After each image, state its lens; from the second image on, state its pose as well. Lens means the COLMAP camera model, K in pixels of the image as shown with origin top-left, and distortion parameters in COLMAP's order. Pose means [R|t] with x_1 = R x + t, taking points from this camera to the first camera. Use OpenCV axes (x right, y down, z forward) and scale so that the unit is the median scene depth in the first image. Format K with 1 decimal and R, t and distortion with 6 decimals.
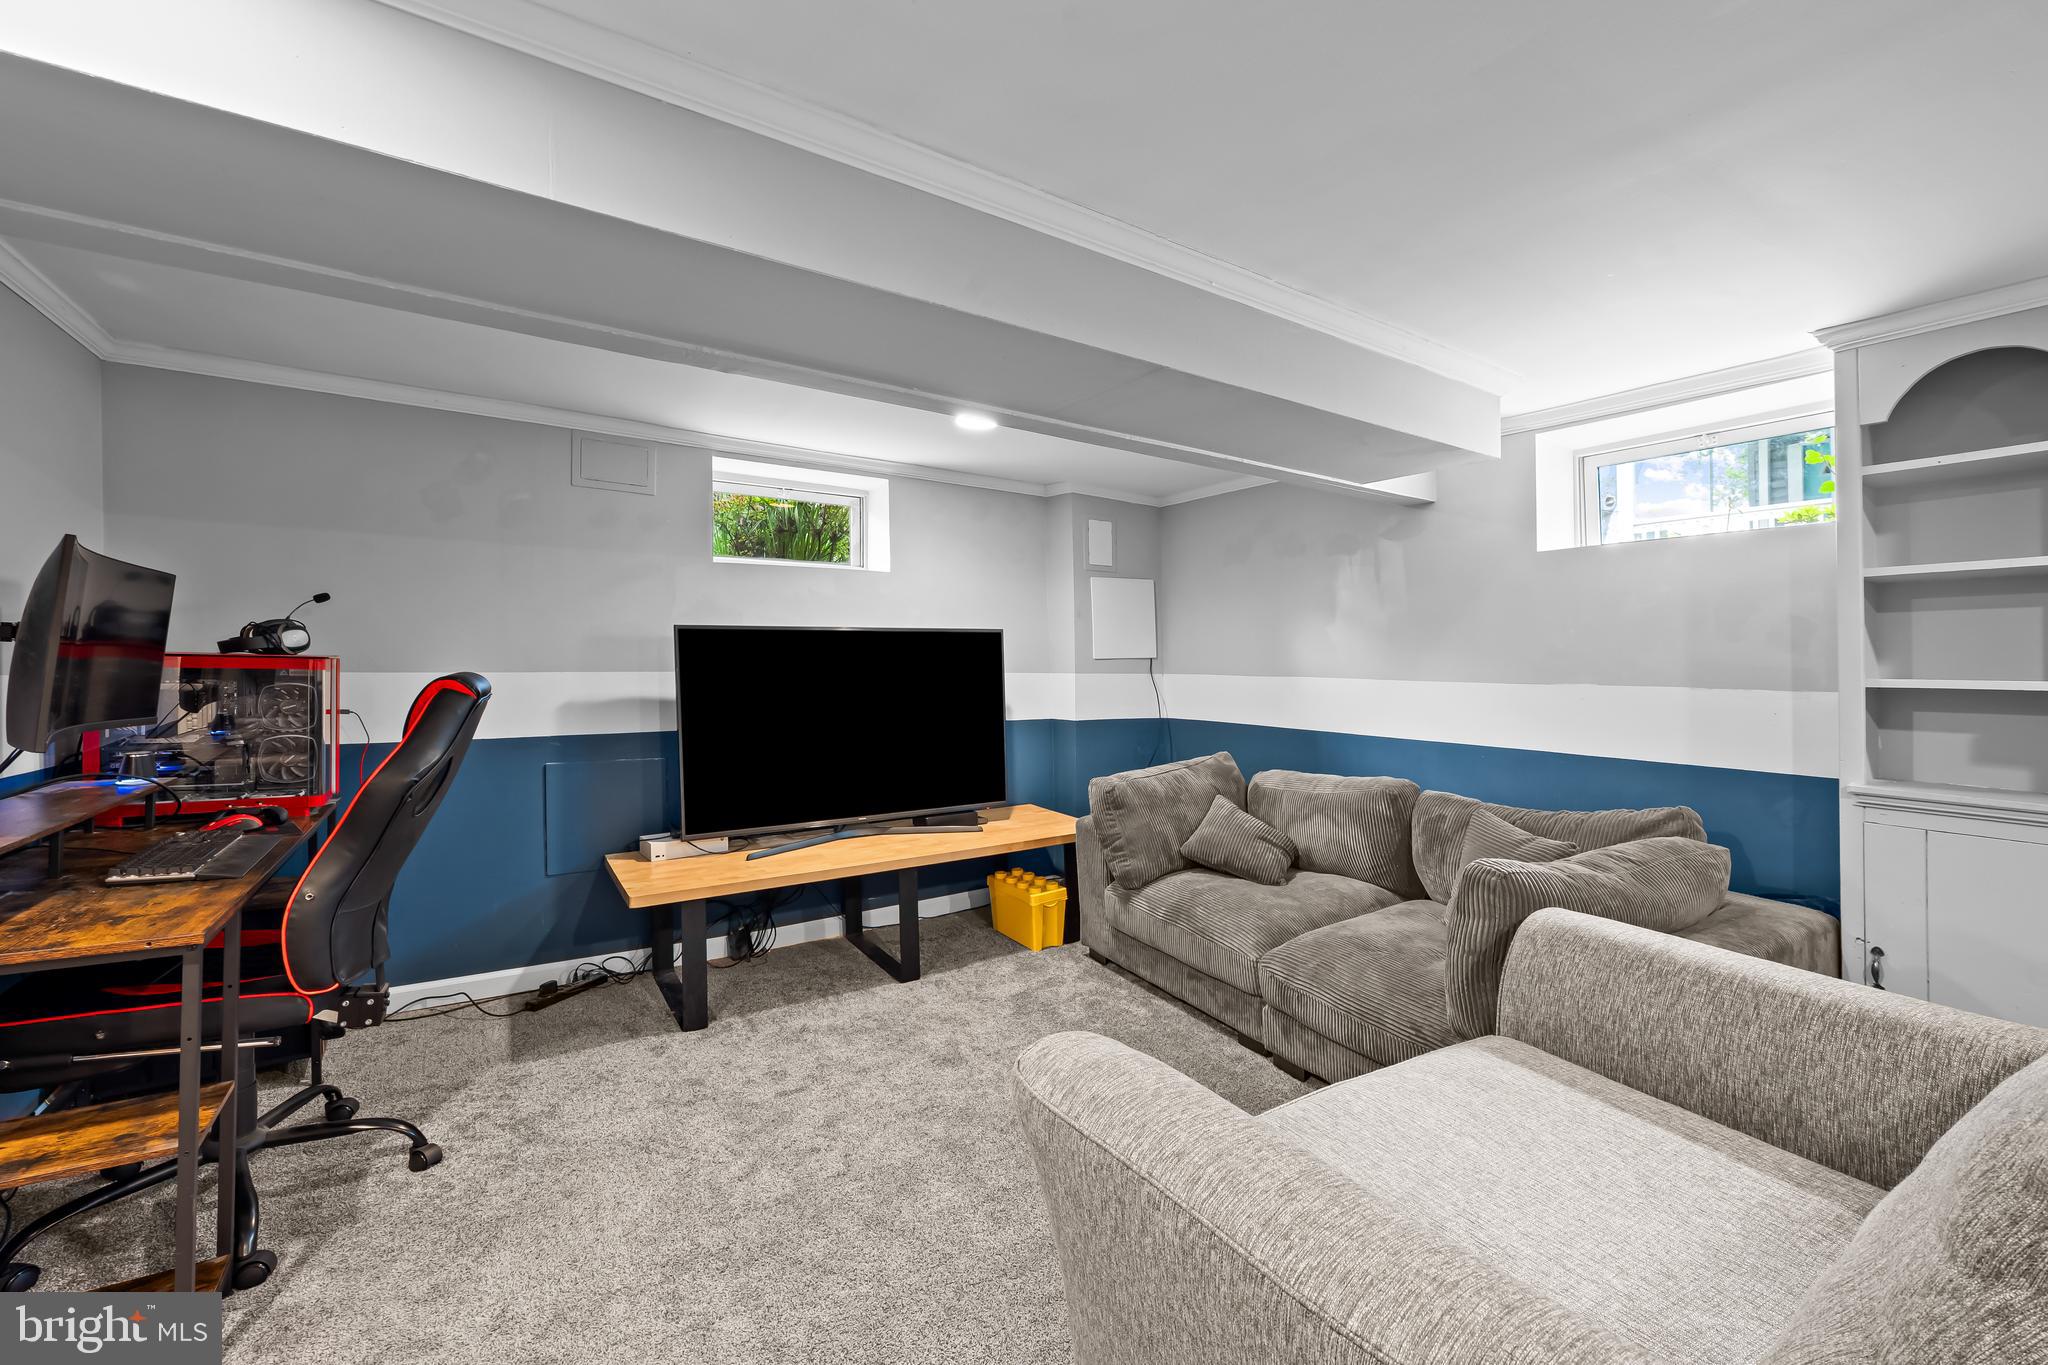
lens RADIAL K [[837.0, 0, 1024.0], [0, 837.0, 682.5], [0, 0, 1]] dist [-0.007056, -0.000046]
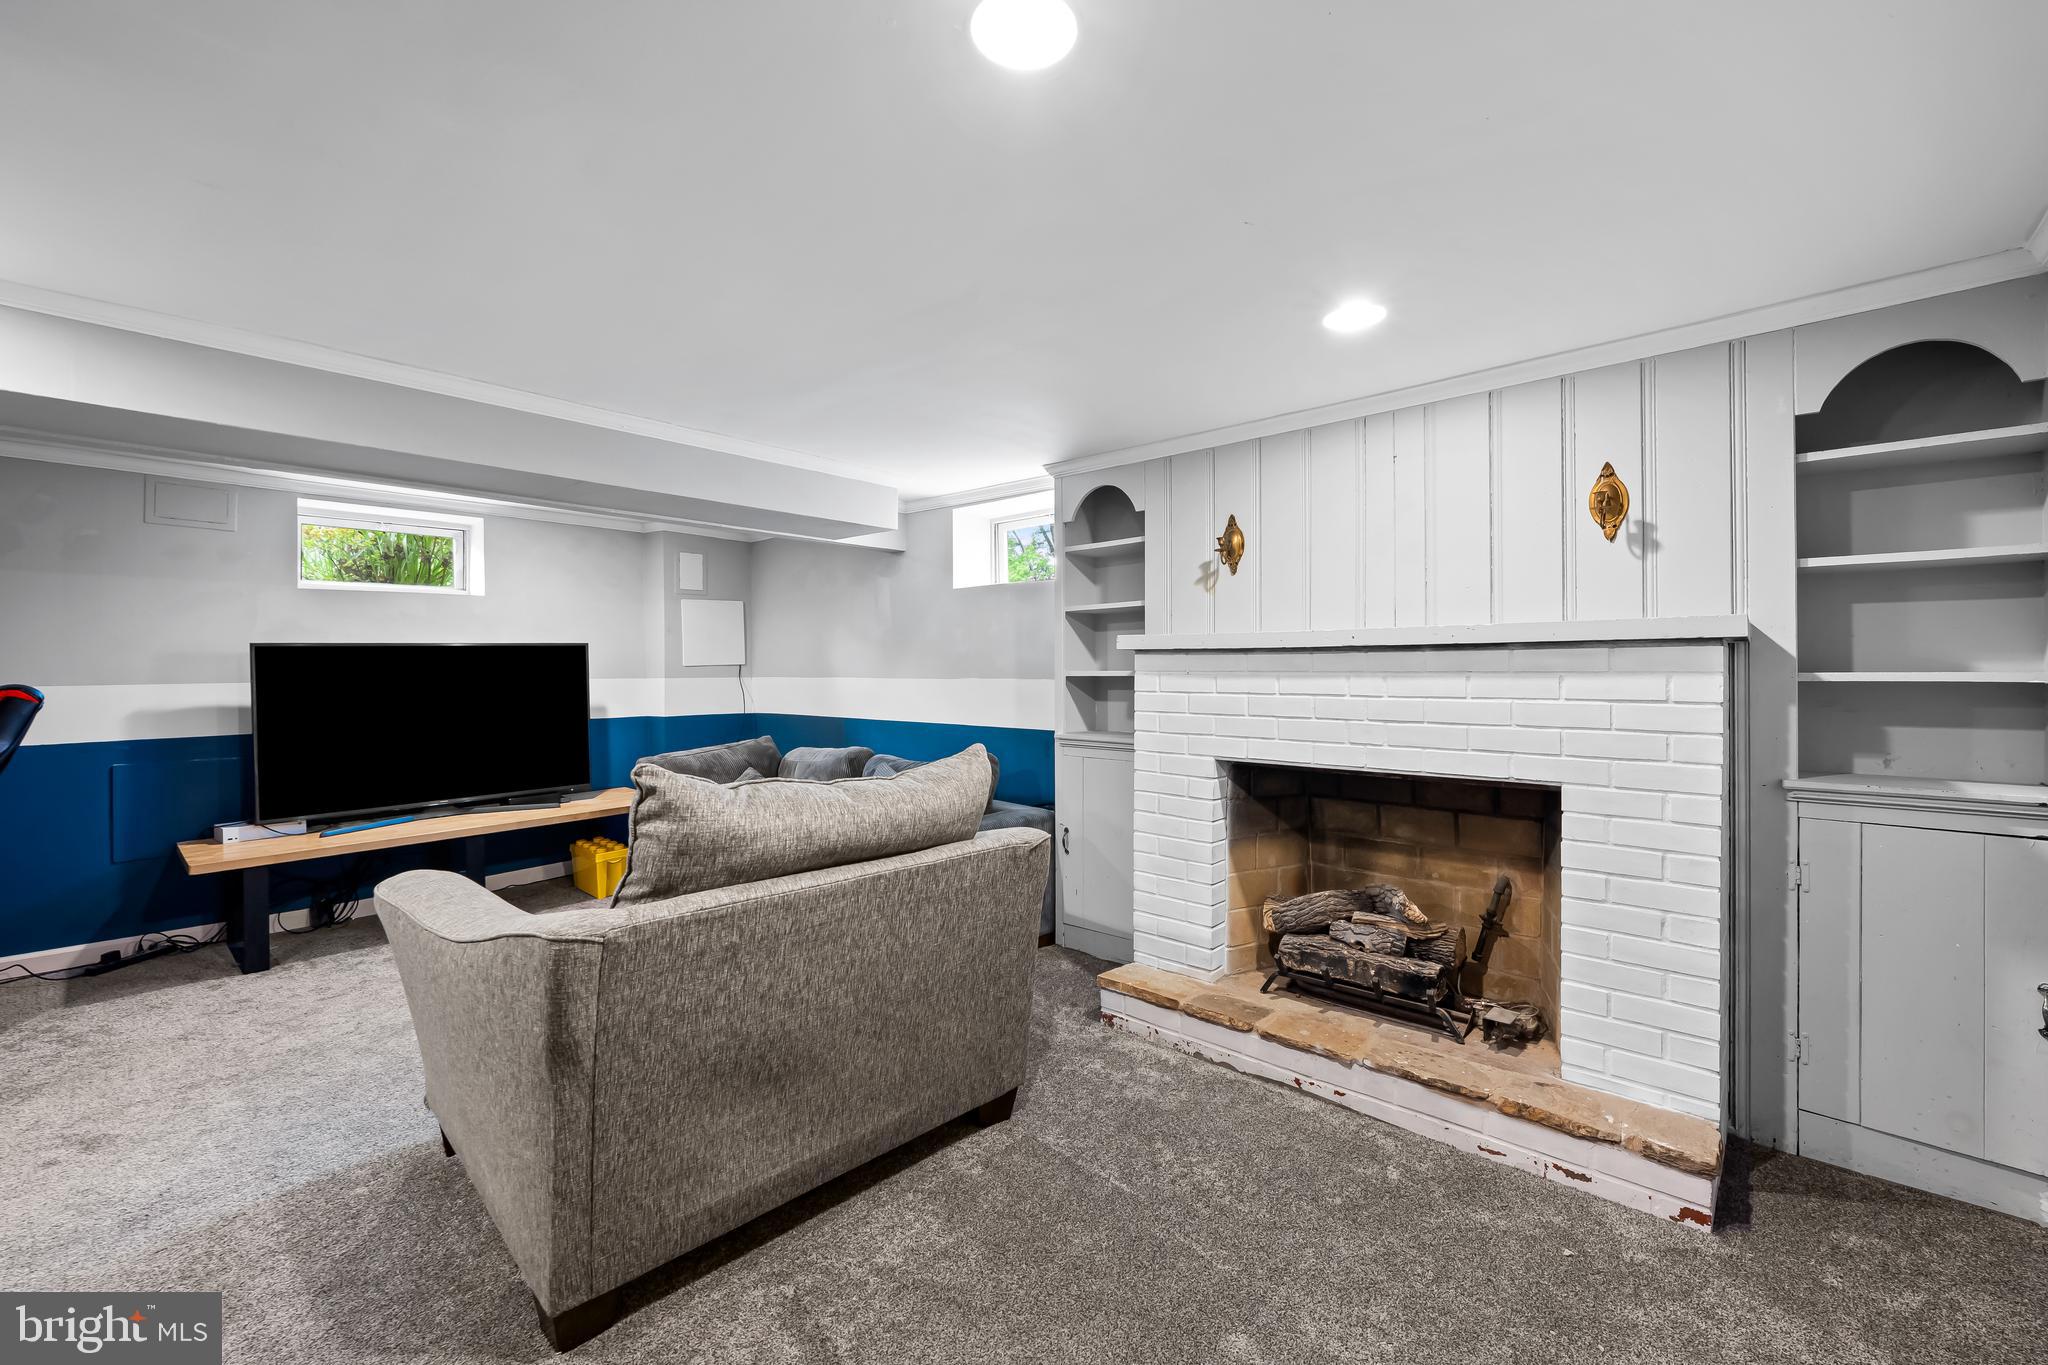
lens RADIAL K [[836.5, 0, 1021.4], [0, 836.5, 661.2], [0, 0, 1]] dist [-0.005778, 0.000414]
pose [[0.962799, -0.013813, 0.269866, 0.323225], [0.022406, 0.999334, -0.028785, 0.015438], [-0.269289, 0.033761, 0.962467, -0.440005]]
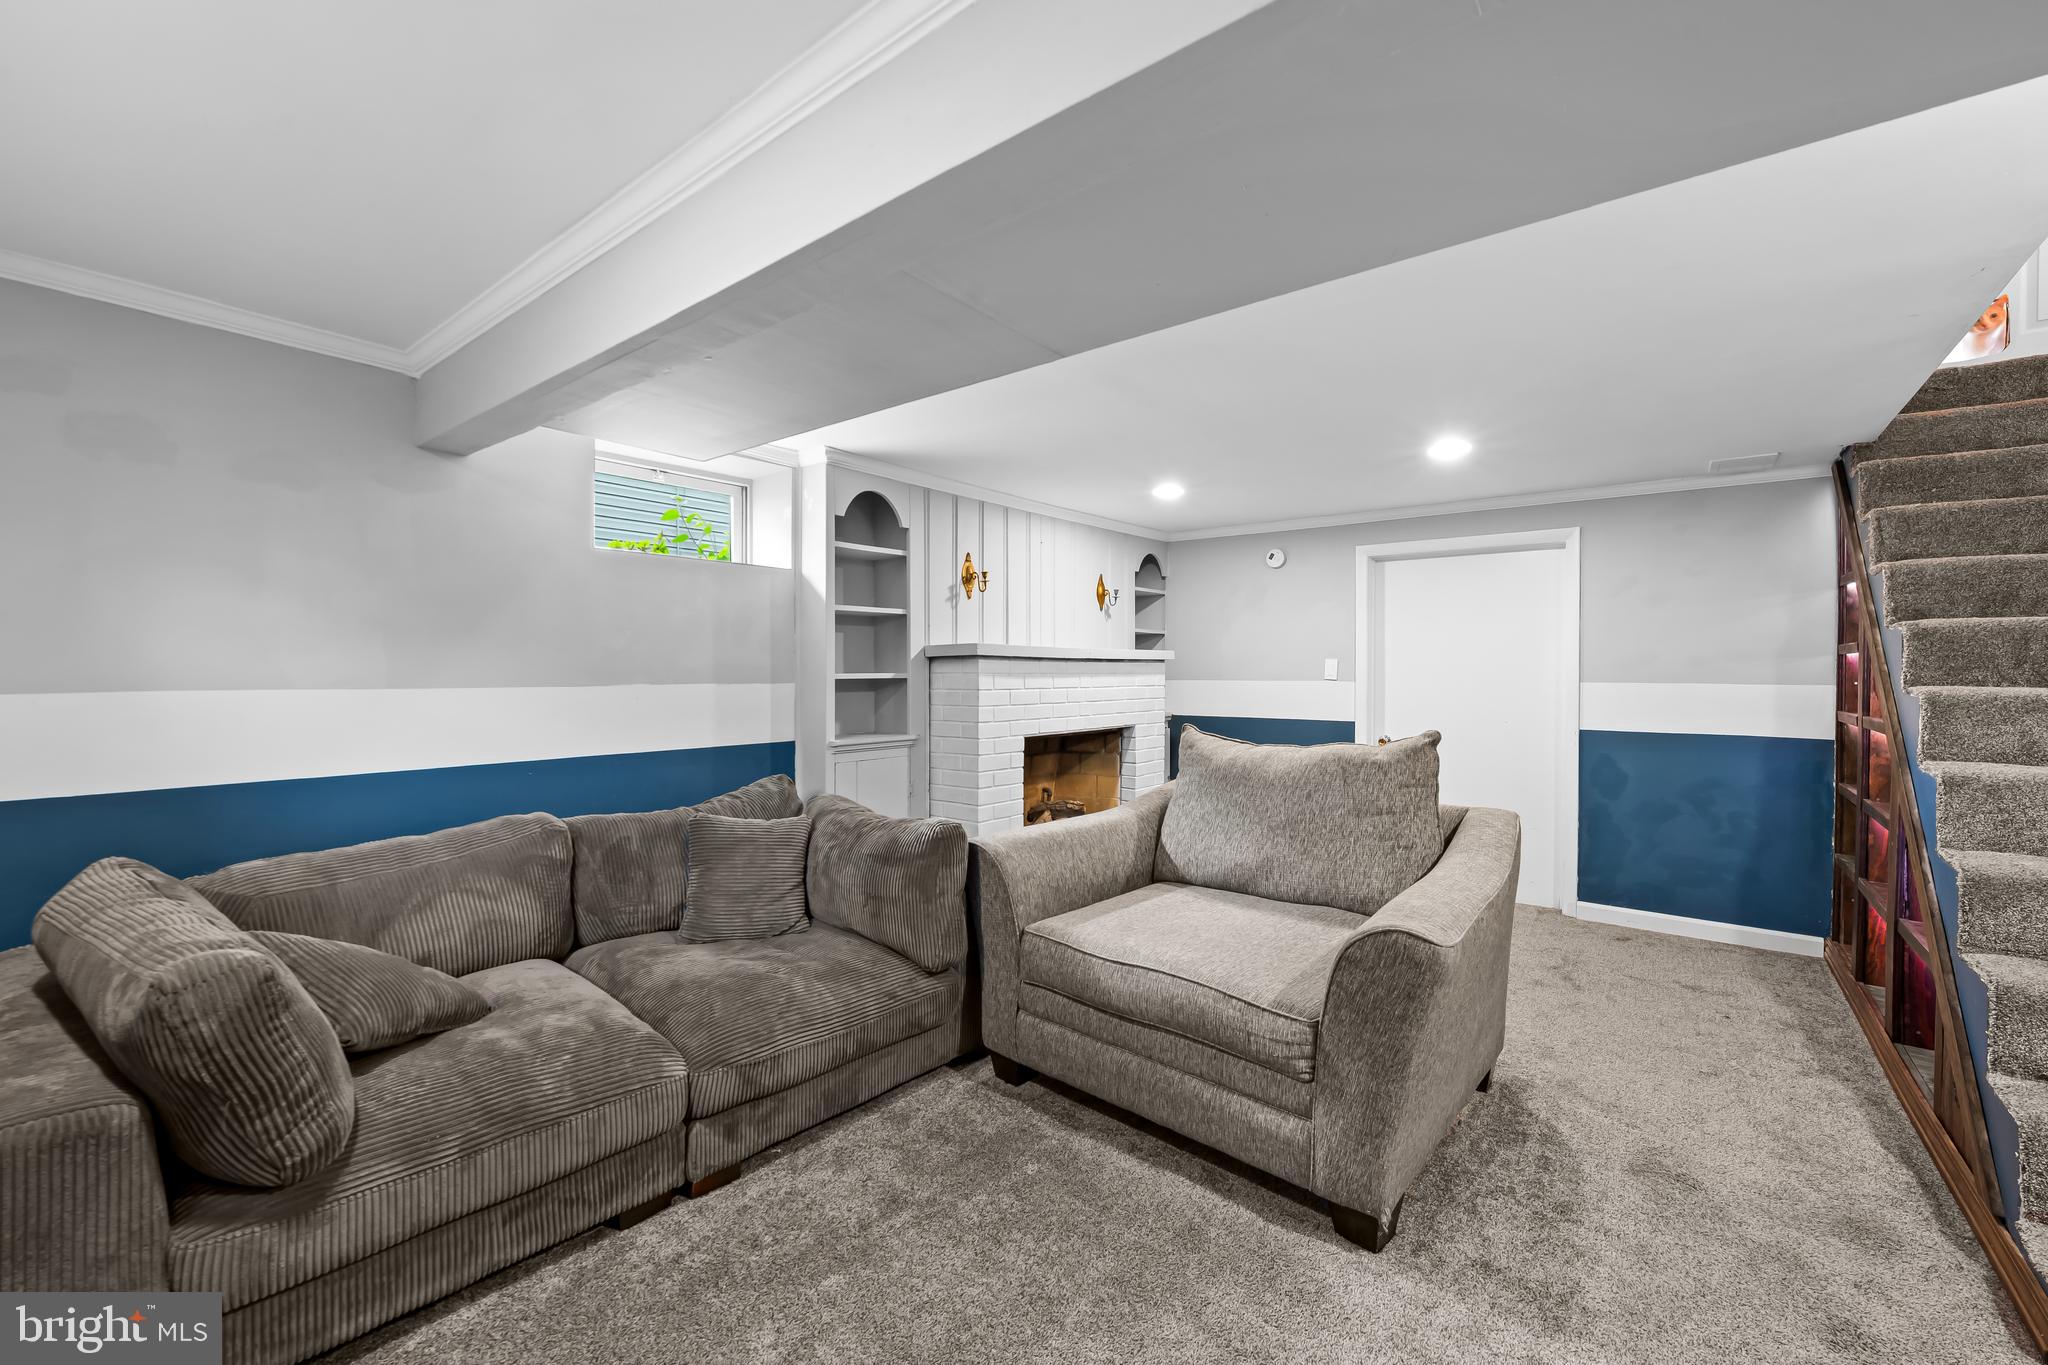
lens RADIAL K [[836.5, 0, 1021.4], [0, 836.5, 661.2], [0, 0, 1]] dist [-0.005778, 0.000414]
pose [[-0.319503, 0.002615, 0.947582, -0.419388], [0.022880, 0.999726, 0.004955, -0.018500], [-0.947309, 0.023264, -0.319475, 0.788473]]
